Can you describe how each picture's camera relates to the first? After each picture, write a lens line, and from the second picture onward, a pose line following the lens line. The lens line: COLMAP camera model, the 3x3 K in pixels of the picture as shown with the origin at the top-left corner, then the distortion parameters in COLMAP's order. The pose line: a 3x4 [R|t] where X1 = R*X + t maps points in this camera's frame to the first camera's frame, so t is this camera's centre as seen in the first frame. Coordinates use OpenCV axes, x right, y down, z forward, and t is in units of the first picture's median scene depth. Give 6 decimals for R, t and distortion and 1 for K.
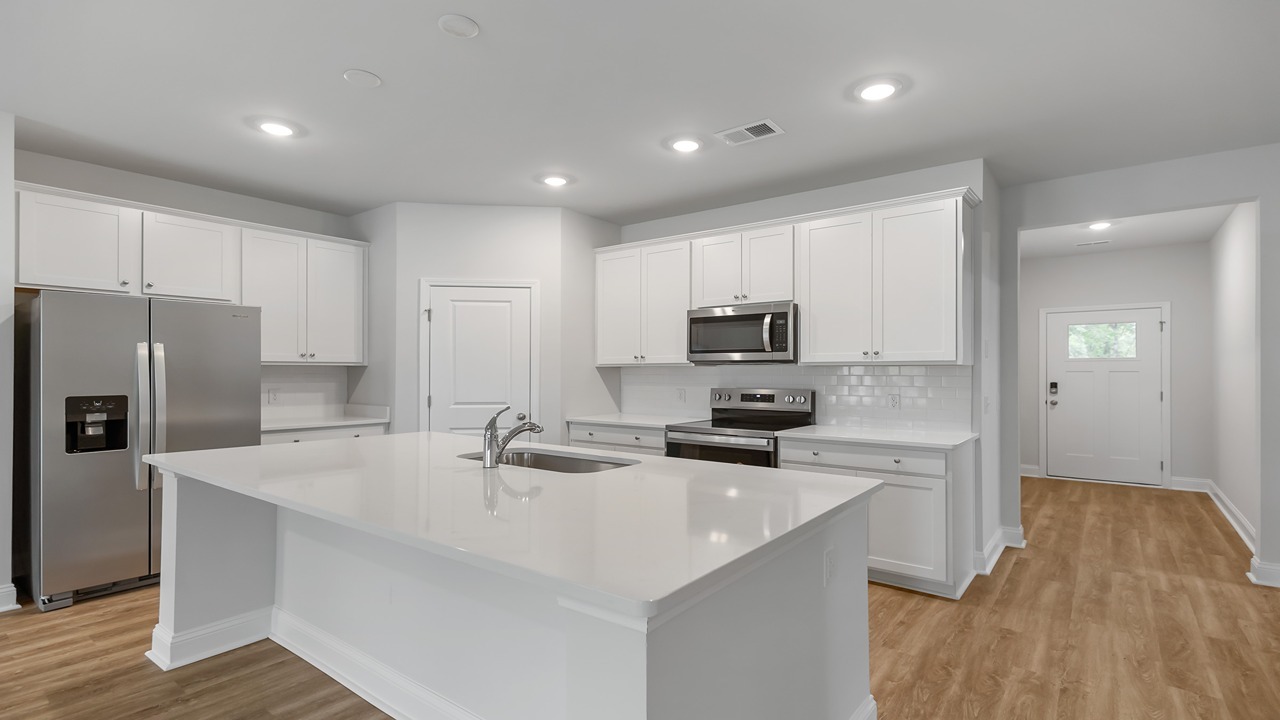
lens RADIAL K [[604.8, 0, 643.2], [0, 604.8, 366.7], [0, 0, 1]] dist [0.010497, -0.003904]
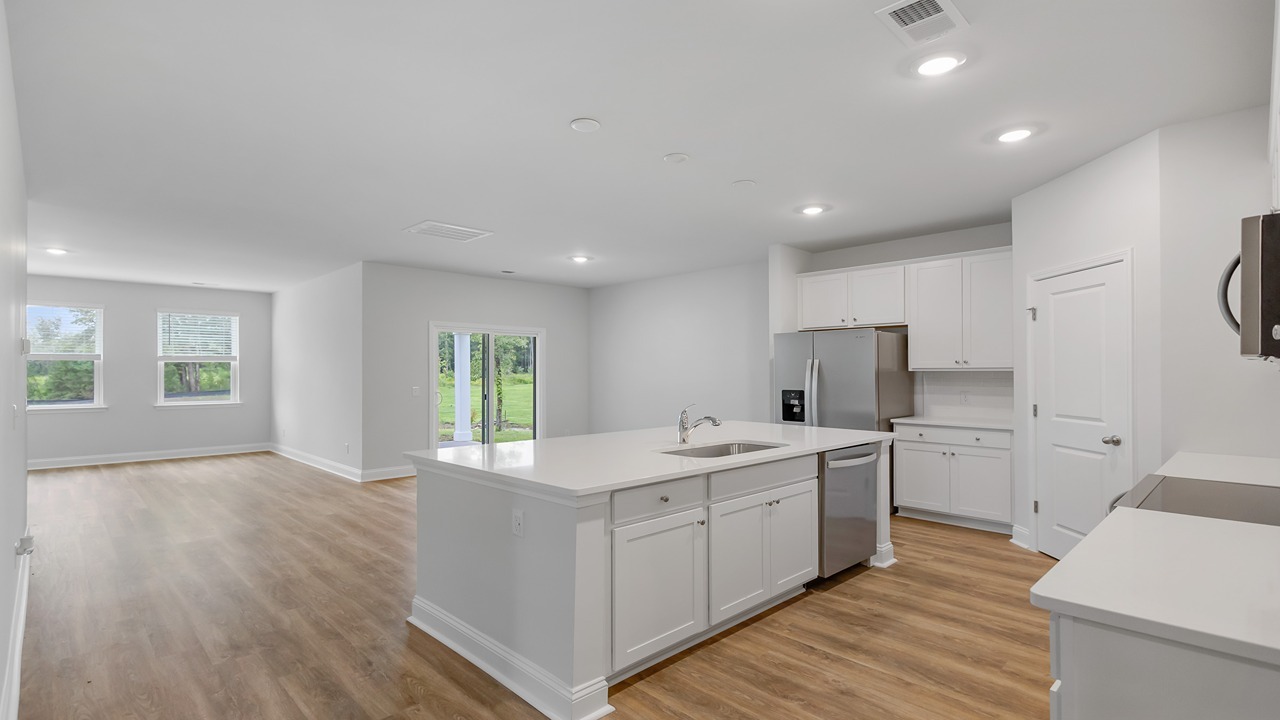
lens RADIAL K [[604.8, 0, 649.0], [0, 604.8, 371.2], [0, 0, 1]] dist [0.010497, -0.003904]
pose [[-0.120797, -0.003920, -0.992670, 0.604932], [0.005269, 0.999976, -0.004590, 0.000254], [0.992663, -0.005785, -0.120773, 0.545028]]
